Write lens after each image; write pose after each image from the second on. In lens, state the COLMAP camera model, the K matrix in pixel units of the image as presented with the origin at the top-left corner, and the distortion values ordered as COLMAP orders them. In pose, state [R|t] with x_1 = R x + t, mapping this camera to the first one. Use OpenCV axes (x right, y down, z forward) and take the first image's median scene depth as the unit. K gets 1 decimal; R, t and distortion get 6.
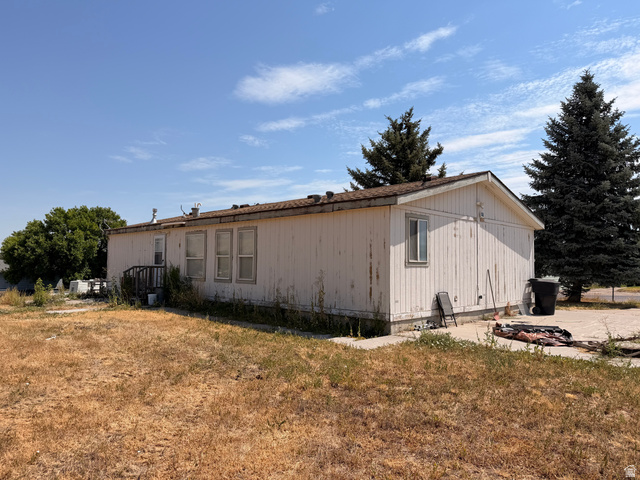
lens RADIAL K [[452.7, 0, 321.3], [0, 452.7, 241.0], [0, 0, 1]] dist [0.013454, -0.012789]
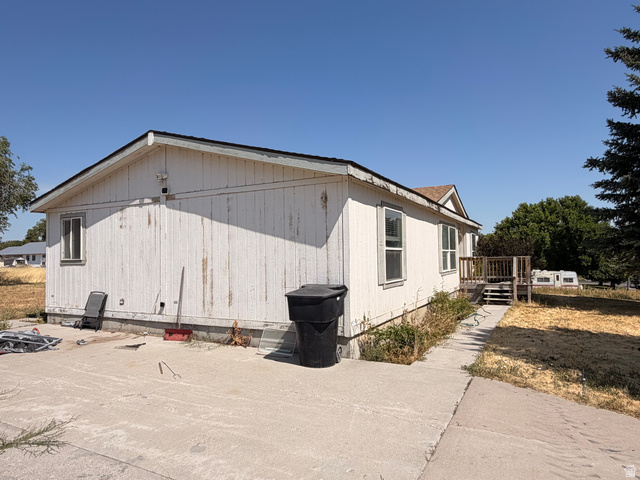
lens RADIAL K [[425.1, 0, 320.1], [0, 425.1, 239.3], [0, 0, 1]] dist [0.009062, 0.004751]
pose [[0.300974, -0.055621, -0.952009, 0.721698], [0.071563, 0.996800, -0.035614, 0.040975], [0.950943, -0.057410, 0.303992, 0.690251]]
